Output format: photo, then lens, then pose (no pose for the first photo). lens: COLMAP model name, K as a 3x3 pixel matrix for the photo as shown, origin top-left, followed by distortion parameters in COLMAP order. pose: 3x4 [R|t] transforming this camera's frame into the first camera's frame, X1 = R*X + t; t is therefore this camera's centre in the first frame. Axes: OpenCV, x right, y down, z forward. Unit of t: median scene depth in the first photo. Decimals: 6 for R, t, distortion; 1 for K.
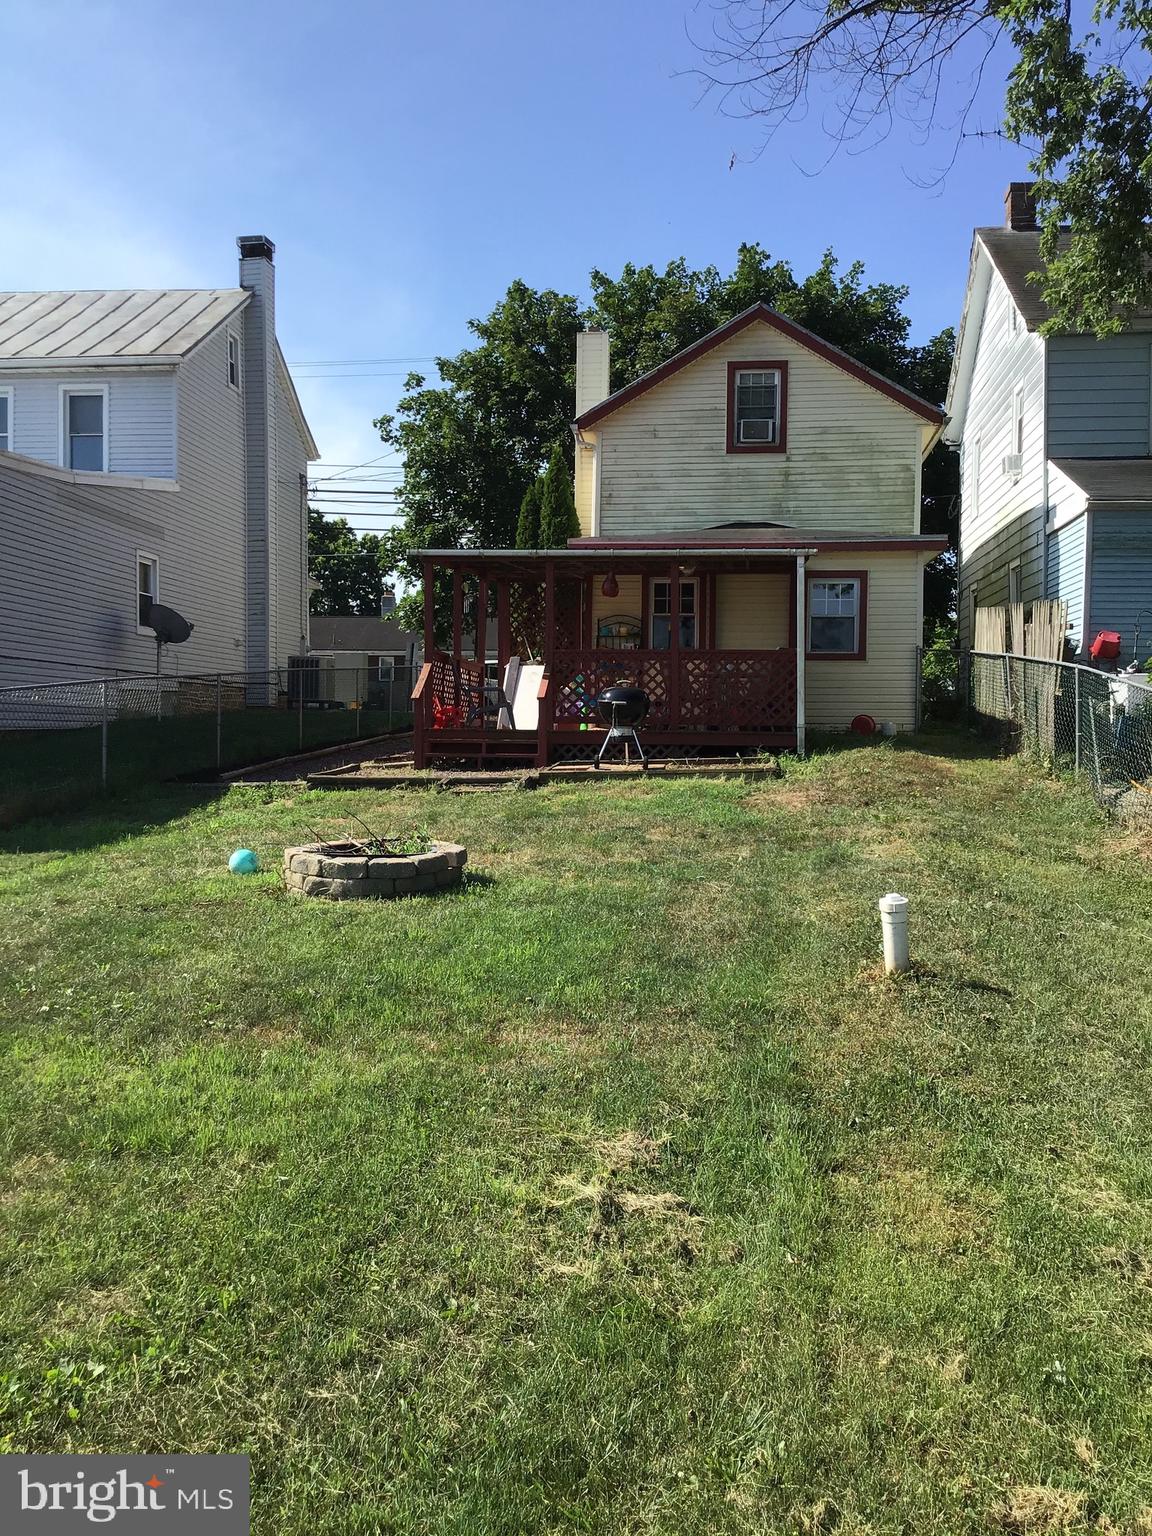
lens RADIAL K [[1402.6, 0, 587.6], [0, 1402.6, 760.1], [0, 0, 1]] dist [0.141155, -0.262840]
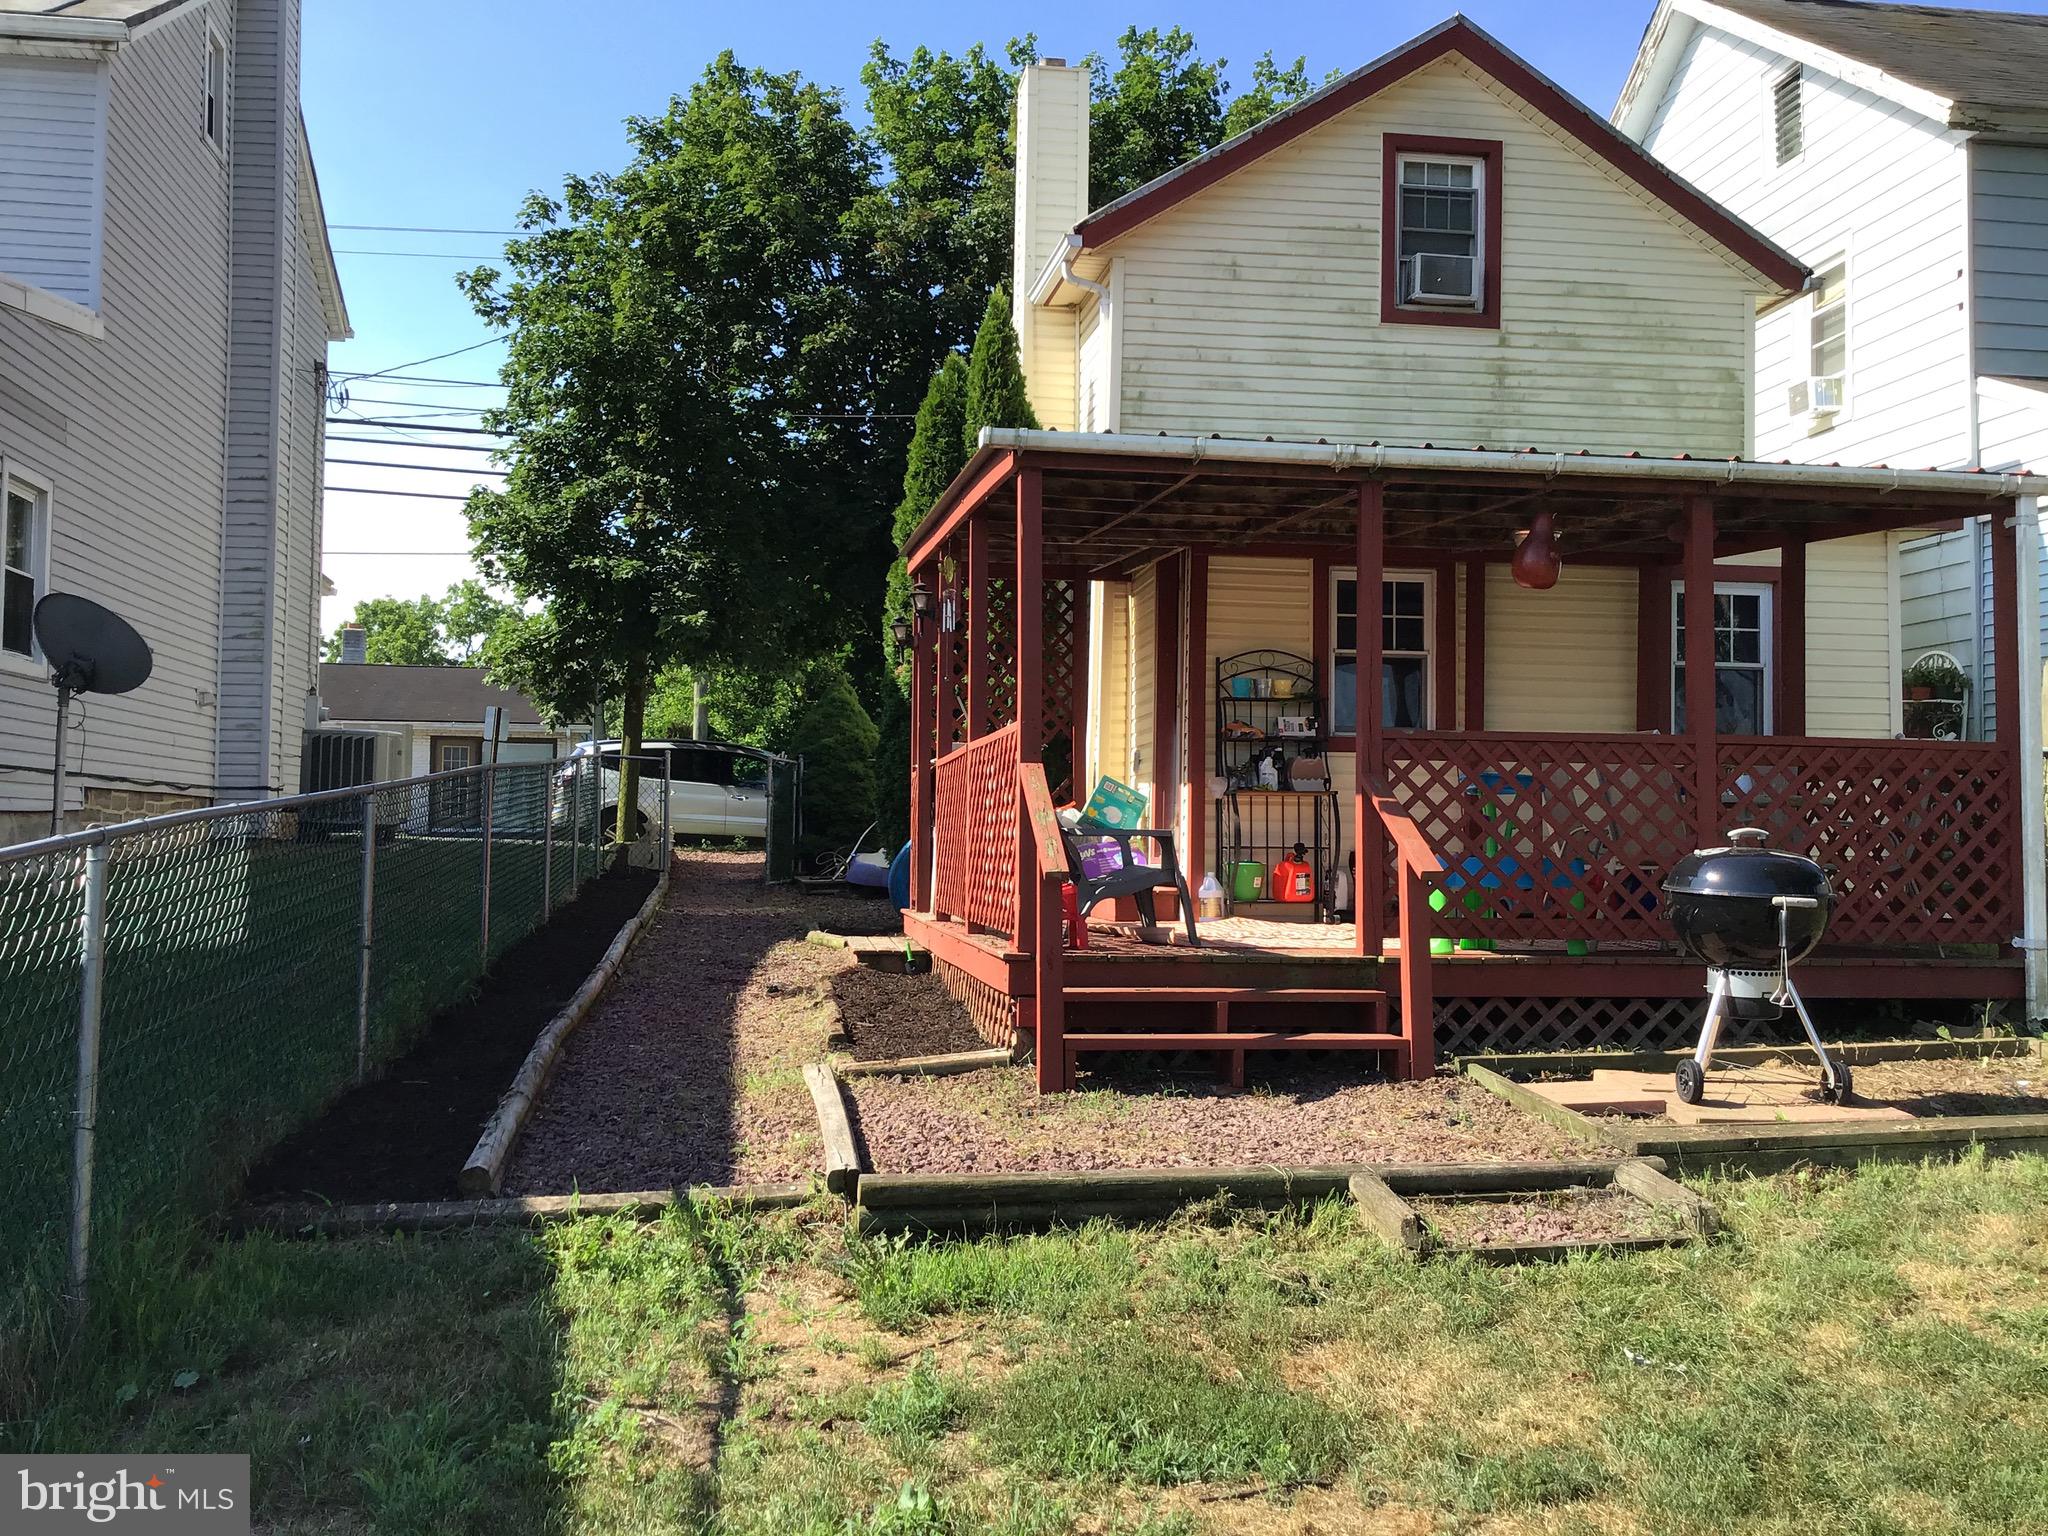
lens RADIAL K [[1870.1, 0, 1013.1], [0, 1870.1, 751.5], [0, 0, 1]] dist [0.141155, -0.262840]
pose [[0.969808, 0.015679, 0.243366, -0.173695], [0.000362, 0.997837, -0.065729, -0.031659], [-0.243870, 0.063833, 0.967705, 0.425278]]
